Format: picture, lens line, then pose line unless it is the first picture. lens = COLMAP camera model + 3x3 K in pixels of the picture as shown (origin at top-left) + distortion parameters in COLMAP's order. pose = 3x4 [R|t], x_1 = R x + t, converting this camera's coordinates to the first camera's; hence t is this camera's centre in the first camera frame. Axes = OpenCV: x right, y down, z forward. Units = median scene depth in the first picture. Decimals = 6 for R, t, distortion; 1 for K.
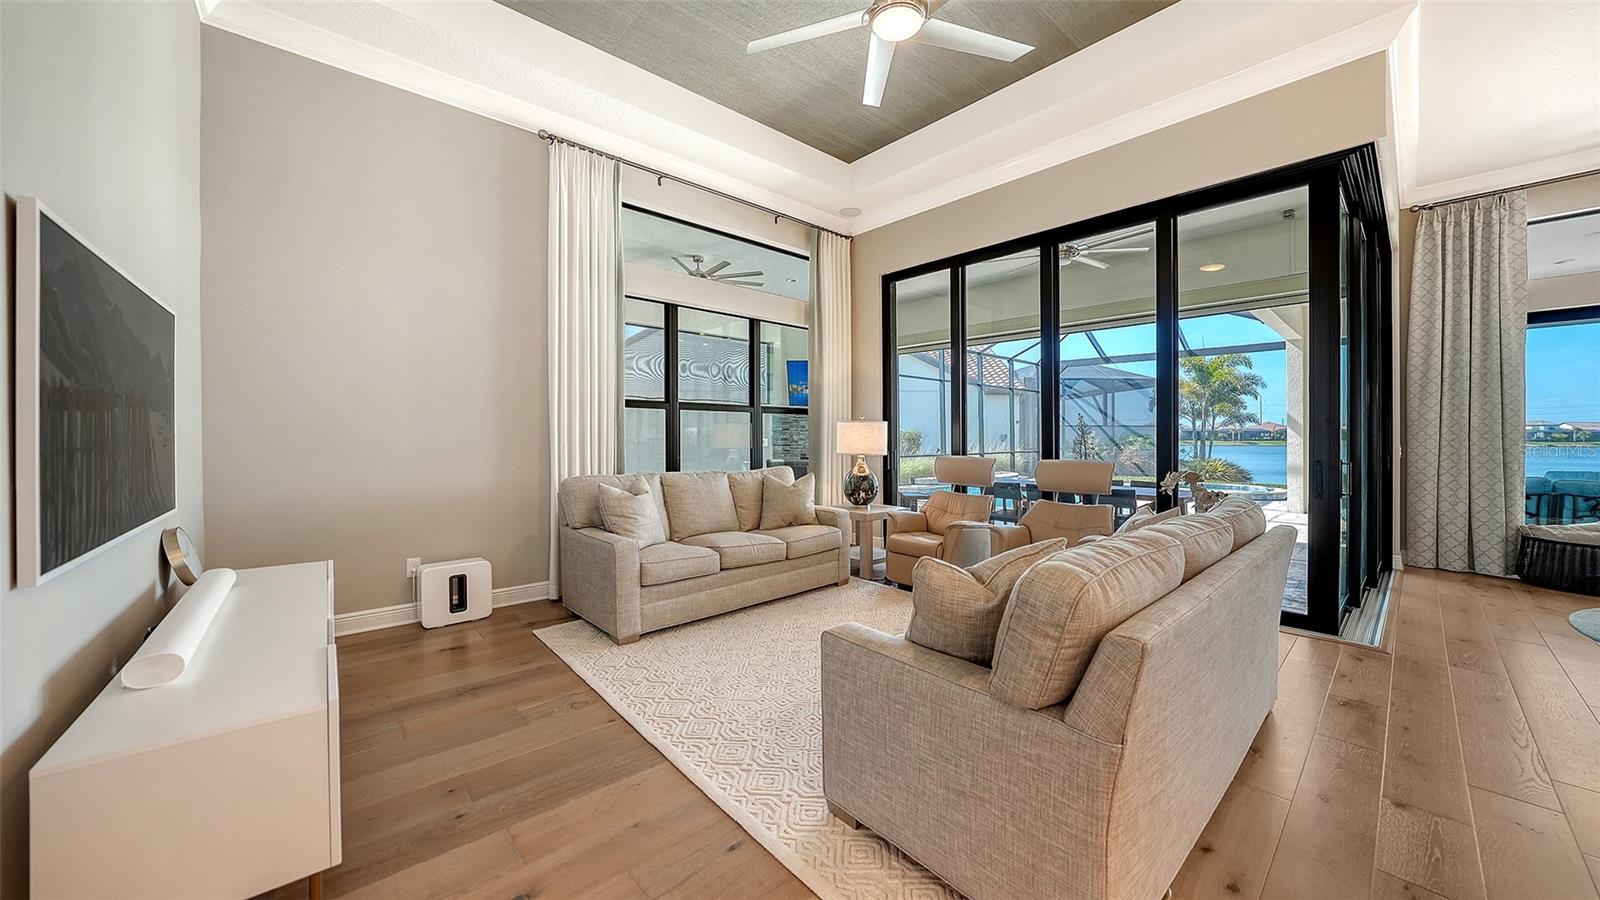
lens RADIAL K [[547.7, 0, 805.6], [0, 547.7, 437.2], [0, 0, 1]] dist [-0.011937, 0.001807]
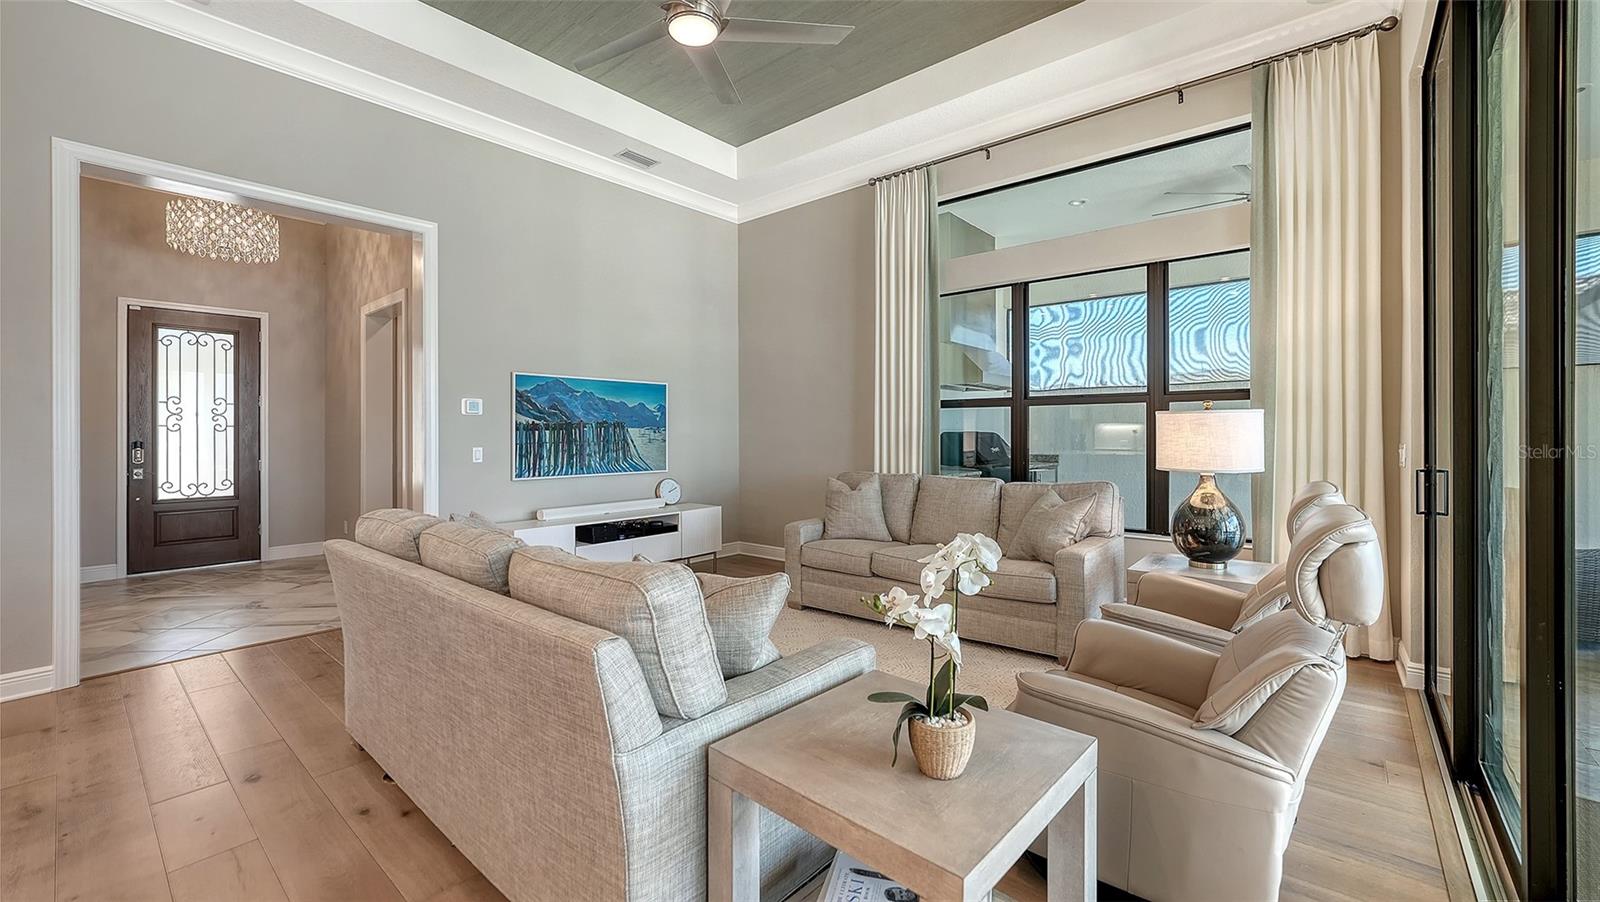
lens RADIAL K [[630.5, 0, 791.6], [0, 630.5, 435.4], [0, 0, 1]] dist [-0.003238, -0.000016]
pose [[0.137627, -0.000103, -0.990484, 0.682209], [-0.003882, 0.999992, -0.000643, -0.004086], [0.990477, 0.003934, 0.137625, 0.515235]]
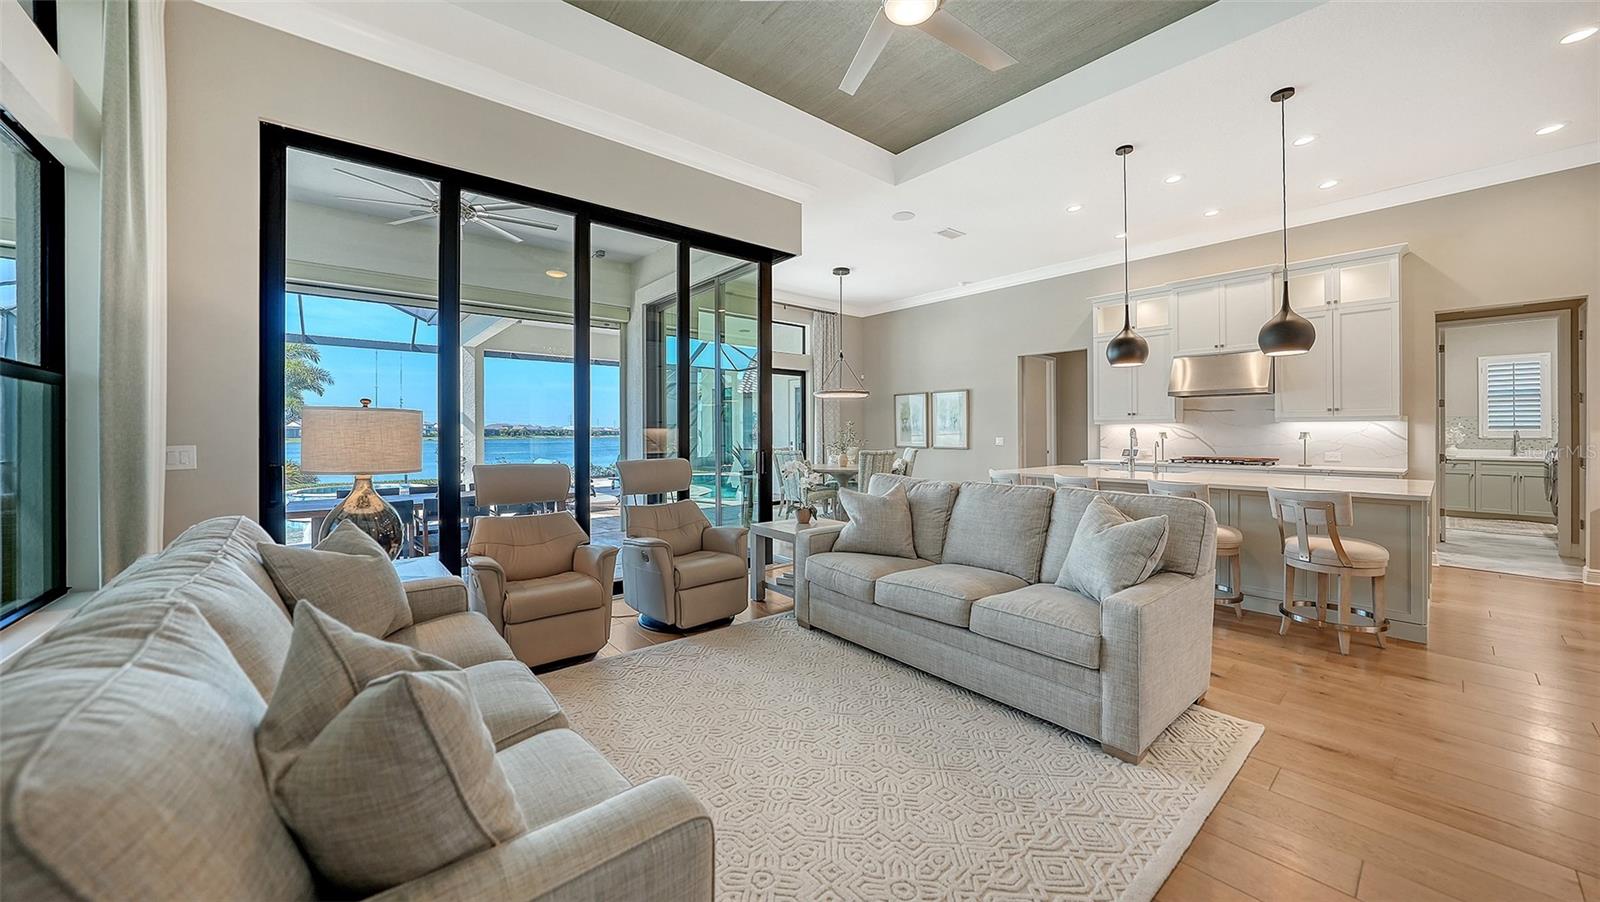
lens RADIAL K [[562.3, 0, 796.4], [0, 562.3, 427.4], [0, 0, 1]] dist [-0.007615, 0.001423]
pose [[0.054163, 0.005915, 0.998515, -0.417481], [0.008056, 0.999947, -0.006360, -0.007377], [-0.998500, 0.008389, 0.054113, 0.580416]]
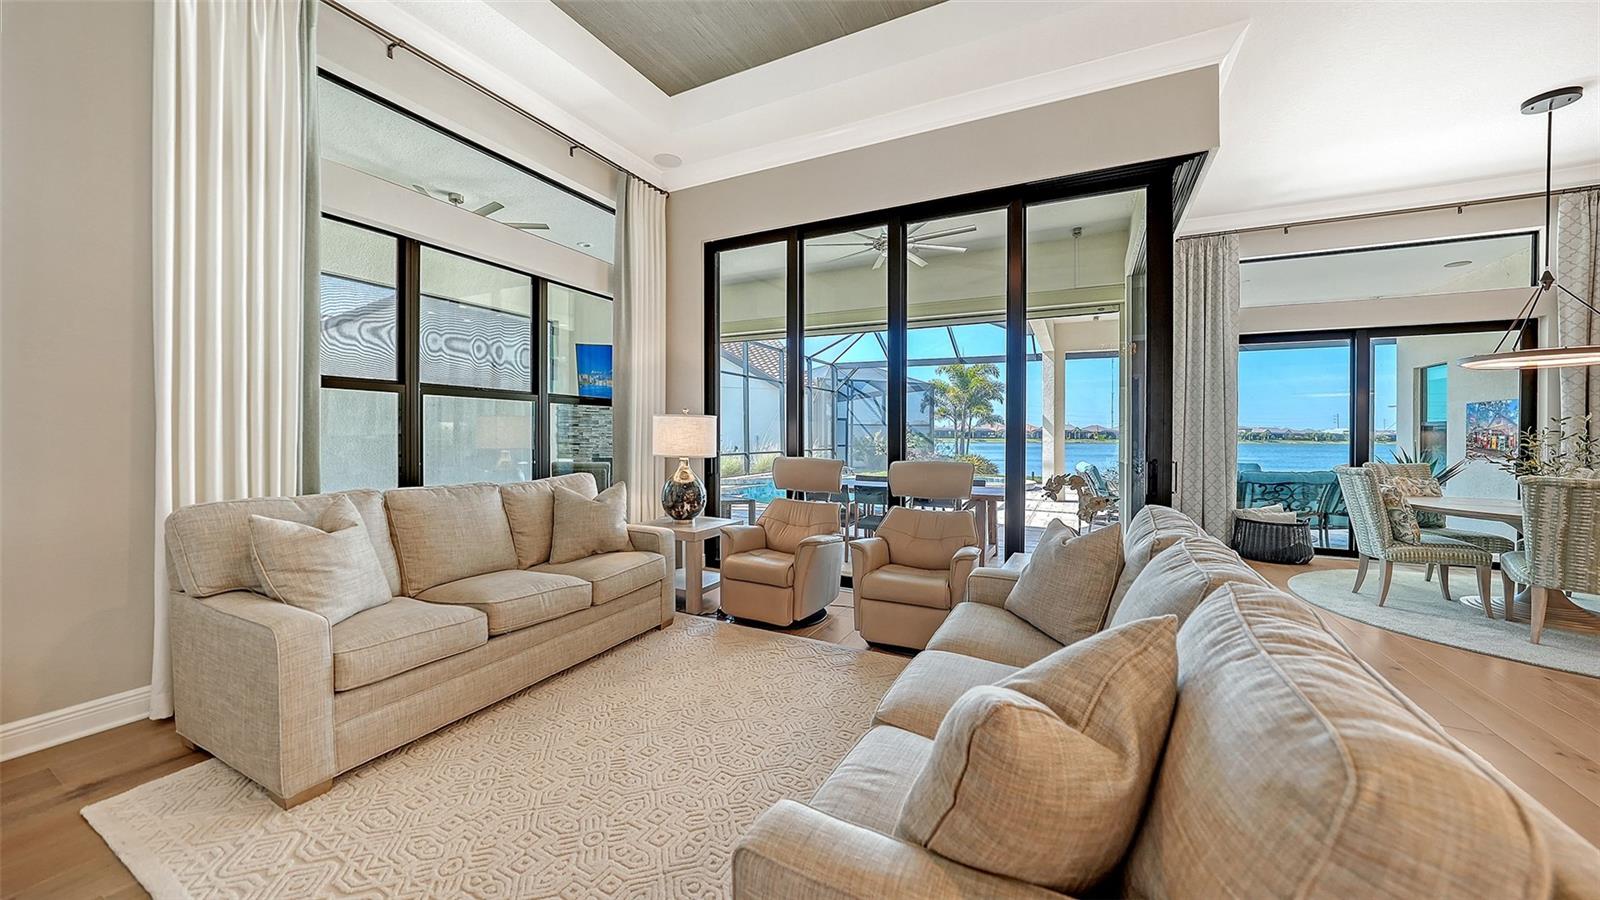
lens RADIAL K [[547.7, 0, 790.1], [0, 547.7, 434.5], [0, 0, 1]] dist [-0.011937, 0.001807]
pose [[0.937922, 0.003932, 0.346825, -0.033119], [-0.003982, 0.999992, -0.000570, -0.001317], [-0.346824, -0.000847, 0.937930, 0.195570]]
